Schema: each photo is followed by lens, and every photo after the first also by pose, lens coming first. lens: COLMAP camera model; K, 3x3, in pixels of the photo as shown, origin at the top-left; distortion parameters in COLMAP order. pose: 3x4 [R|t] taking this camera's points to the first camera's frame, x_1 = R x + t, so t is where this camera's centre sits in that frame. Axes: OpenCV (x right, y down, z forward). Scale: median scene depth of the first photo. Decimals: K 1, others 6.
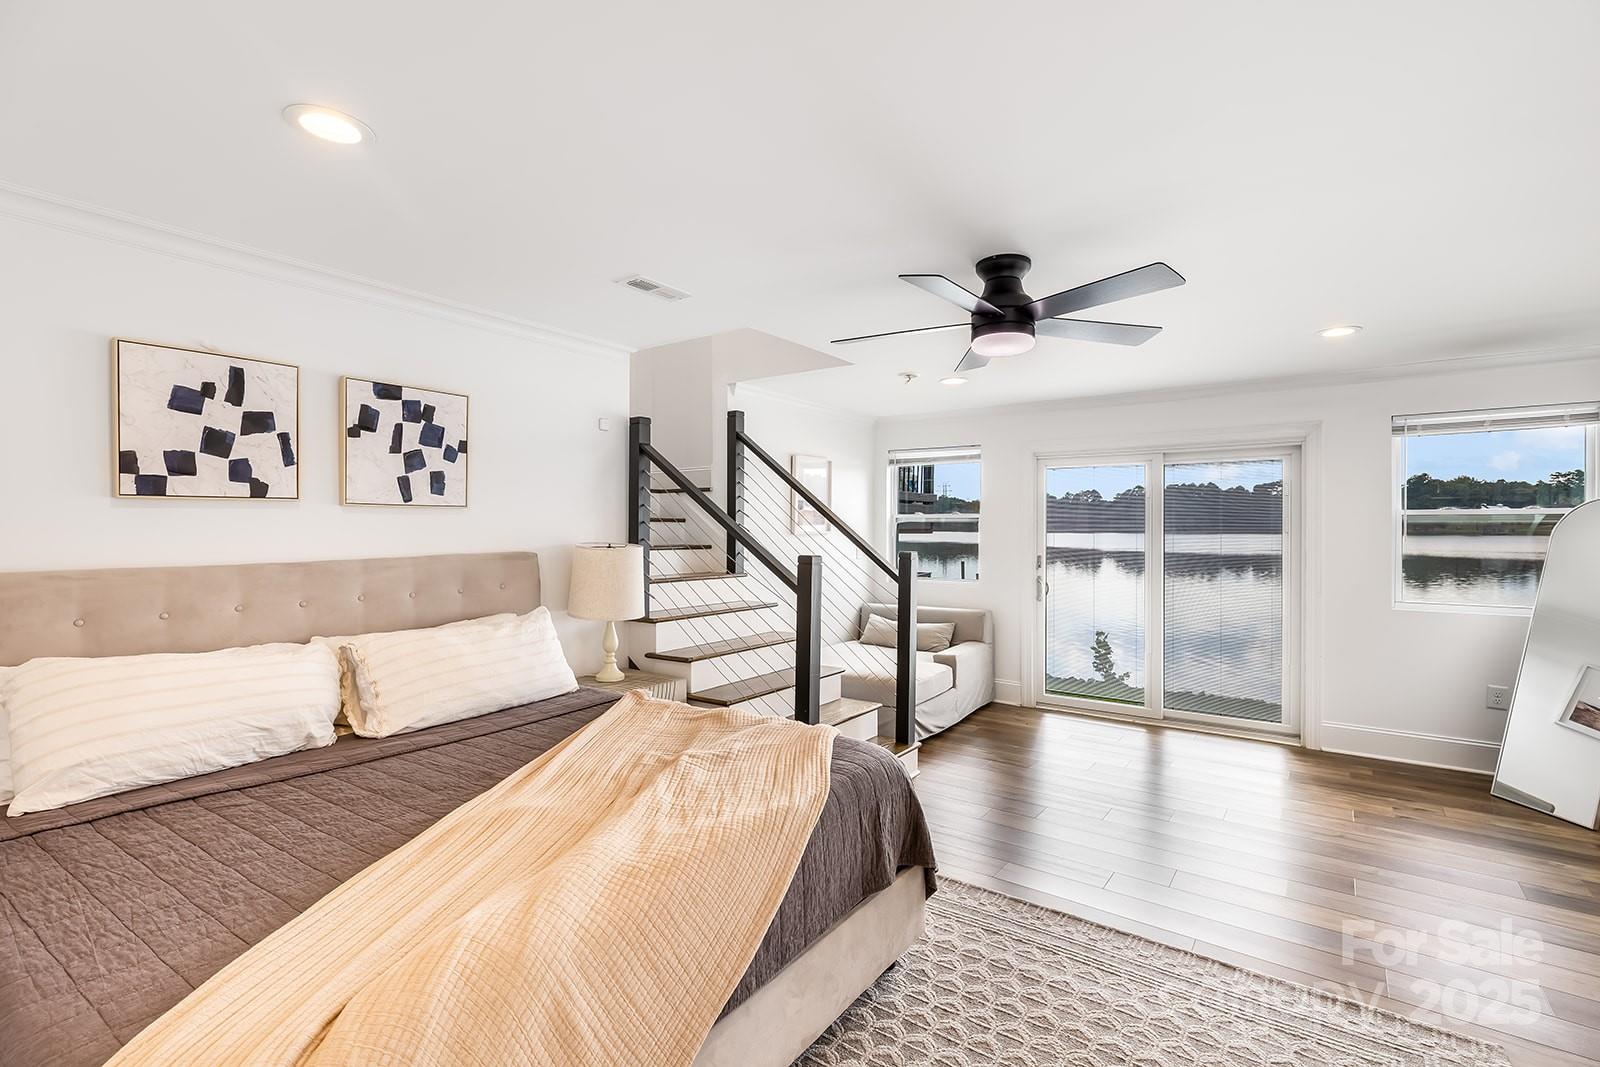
lens RADIAL K [[722.7, 0, 796.5], [0, 722.7, 532.7], [0, 0, 1]] dist [0.008052, -0.000815]
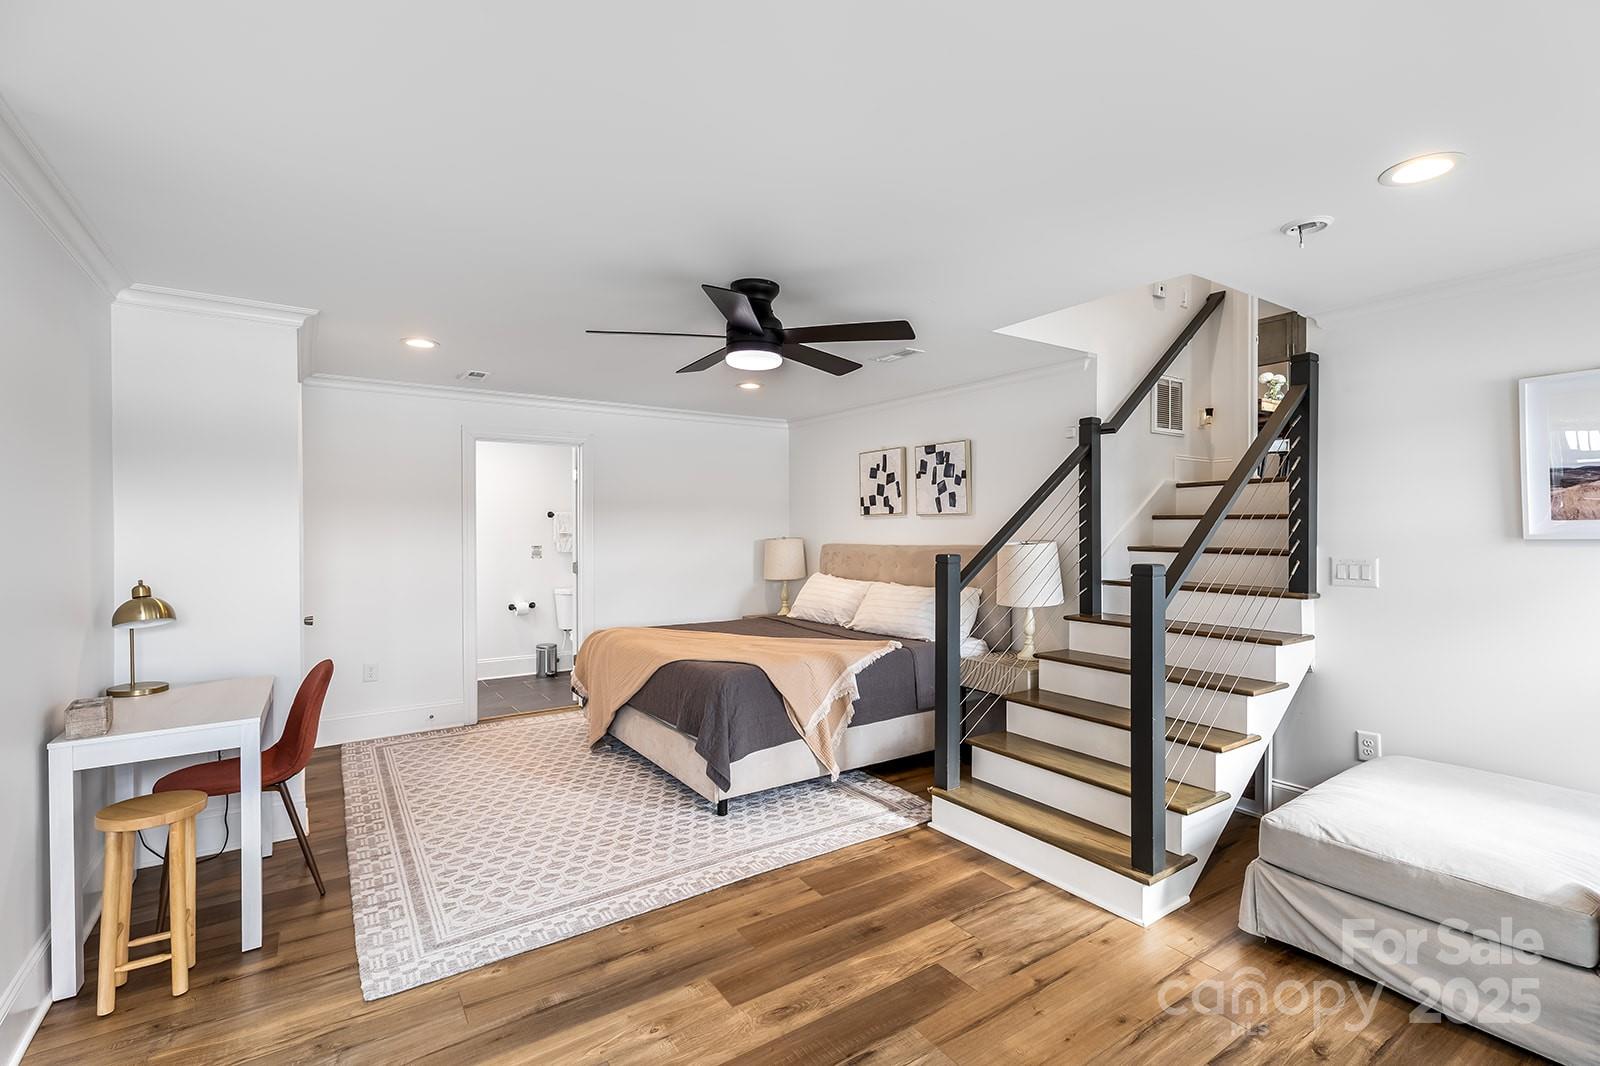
lens RADIAL K [[722.7, 0, 797.3], [0, 722.7, 530.3], [0, 0, 1]] dist [0.008052, -0.000815]
pose [[-0.329661, 0.003465, -0.944093, 1.221306], [-0.001564, 0.999990, 0.004216, -0.007943], [0.944098, 0.002866, -0.329653, 1.315348]]
